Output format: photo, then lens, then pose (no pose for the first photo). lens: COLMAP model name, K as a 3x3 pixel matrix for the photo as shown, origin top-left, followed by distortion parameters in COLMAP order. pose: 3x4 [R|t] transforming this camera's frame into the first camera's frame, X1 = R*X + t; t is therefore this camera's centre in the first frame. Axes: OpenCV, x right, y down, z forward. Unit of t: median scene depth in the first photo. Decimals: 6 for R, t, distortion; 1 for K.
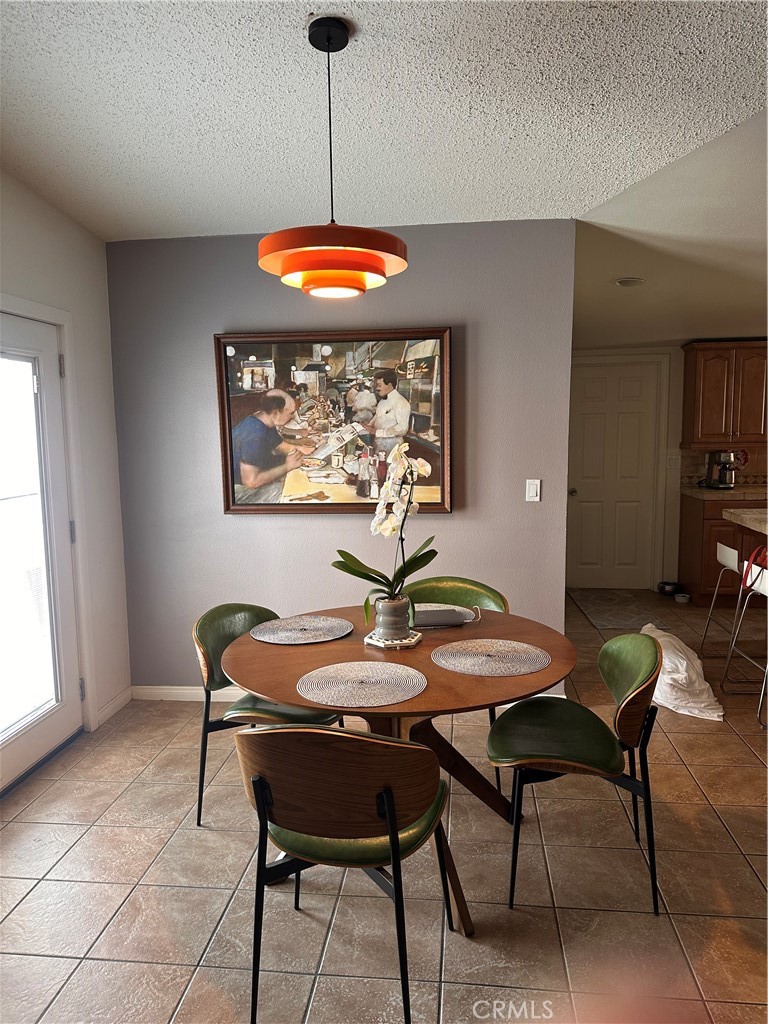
lens RADIAL K [[719.0, 0, 383.3], [0, 719.0, 514.0], [0, 0, 1]] dist [0.116127, -0.198262]
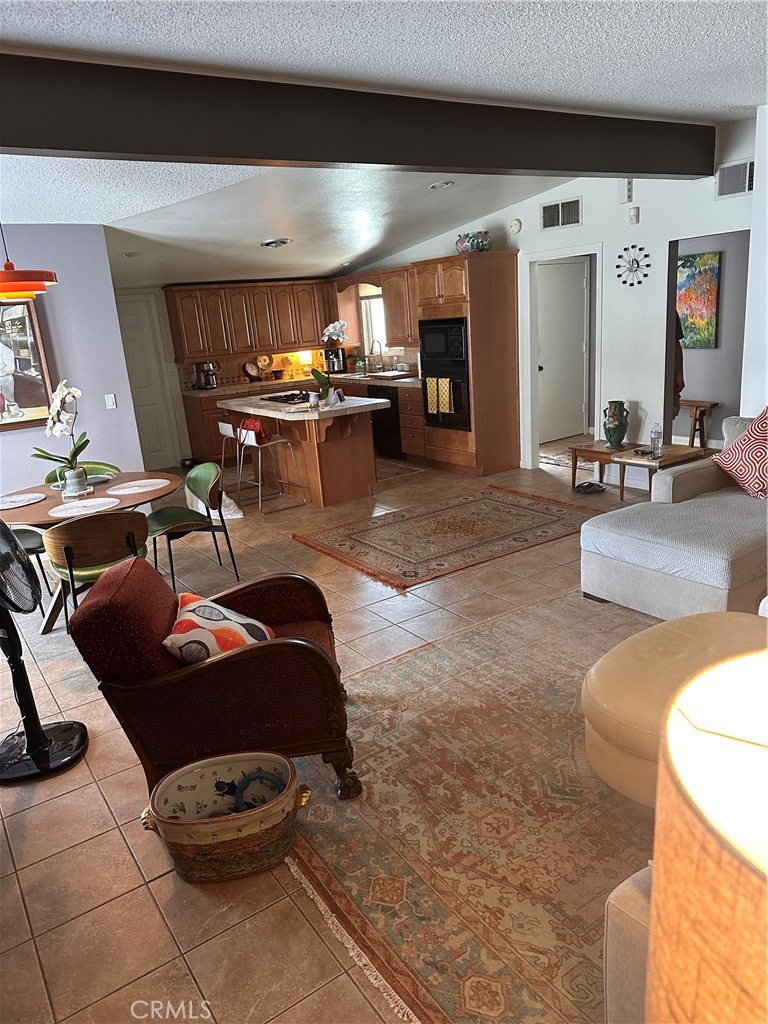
lens RADIAL K [[719.0, 0, 383.3], [0, 719.0, 514.0], [0, 0, 1]] dist [0.116127, -0.198262]
pose [[0.758029, -0.218395, 0.614569, -0.248656], [0.141845, 0.974920, 0.171494, 0.011783], [-0.636609, -0.042824, 0.769997, -0.402201]]
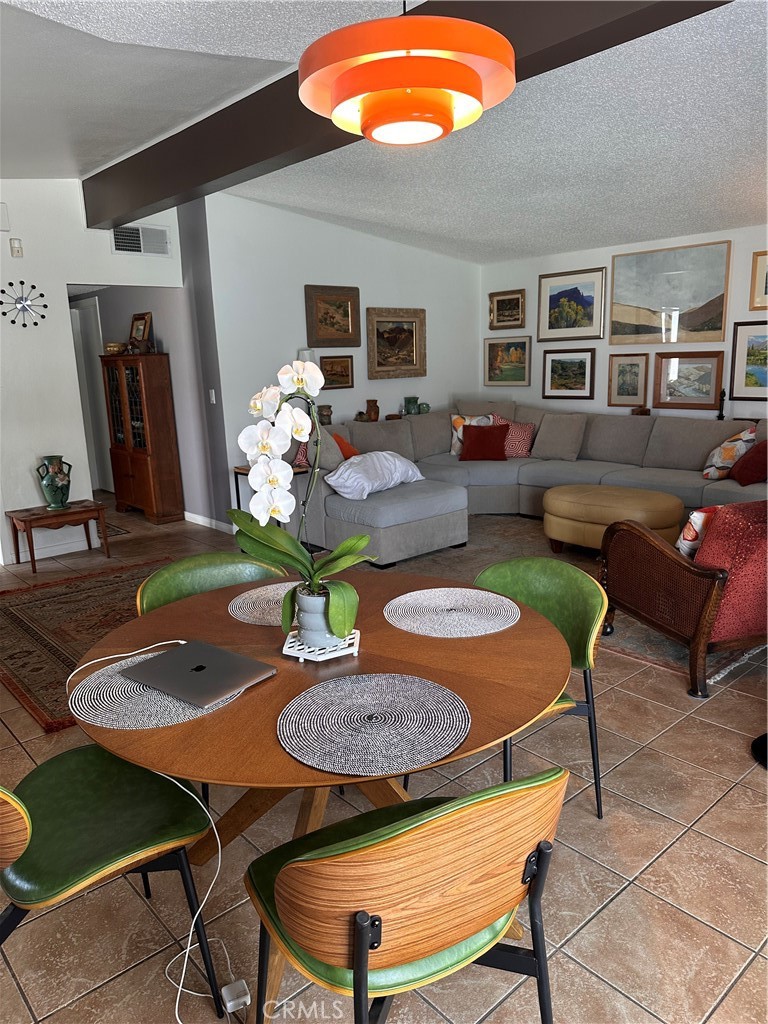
lens RADIAL K [[719.0, 0, 383.3], [0, 719.0, 514.0], [0, 0, 1]] dist [0.116127, -0.198262]
pose [[-0.737464, -0.104765, 0.667211, -0.227430], [0.124532, 0.949864, 0.286791, -0.066204], [-0.663806, 0.294587, -0.687445, 0.663549]]
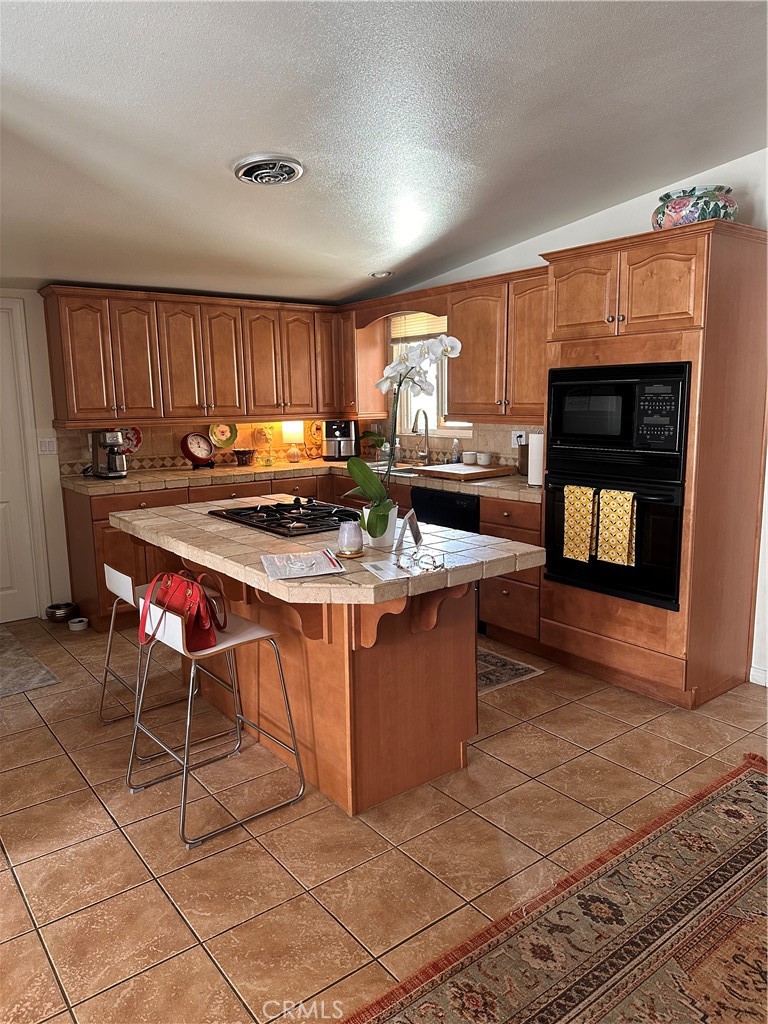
lens RADIAL K [[719.0, 0, 383.3], [0, 719.0, 514.0], [0, 0, 1]] dist [0.116127, -0.198262]
pose [[0.719828, -0.110243, 0.685343, 0.146963], [0.086626, 0.993857, 0.068886, -0.027713], [-0.688726, 0.009783, 0.724955, 0.257210]]
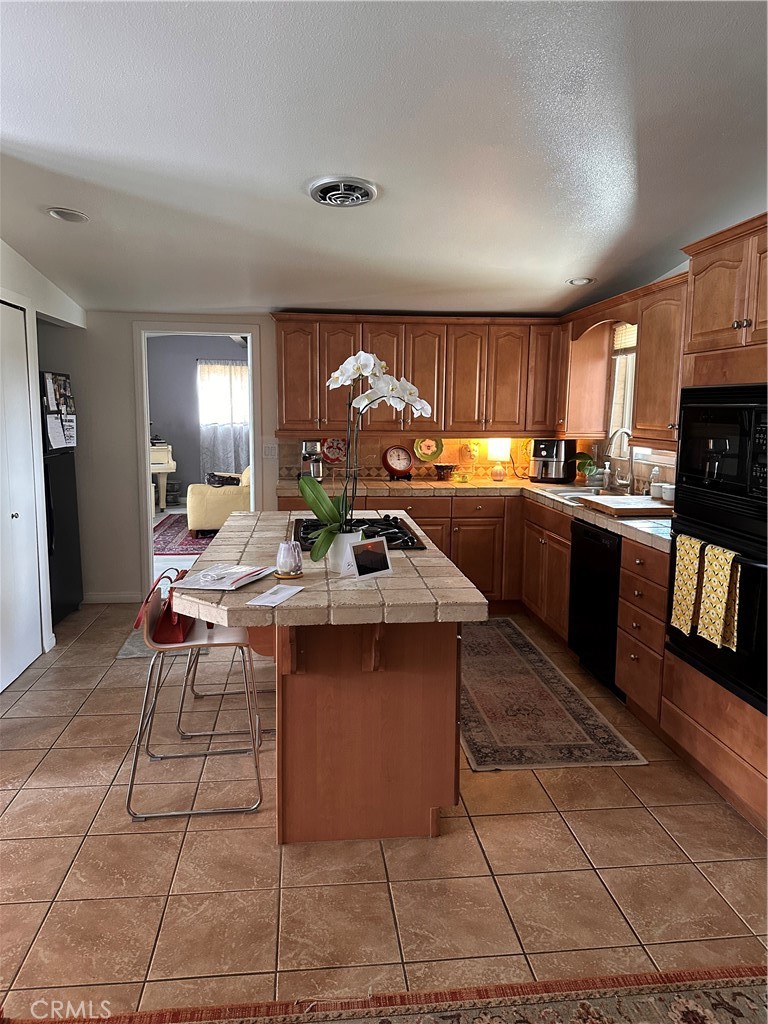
lens RADIAL K [[717.5, 0, 372.7], [0, 717.5, 504.4], [0, 0, 1]] dist [0.060606, -0.080342]
pose [[0.977302, -0.005302, 0.211786, 0.396362], [0.002369, 0.999898, 0.014104, -0.022948], [-0.211840, -0.013282, 0.977214, 0.159083]]
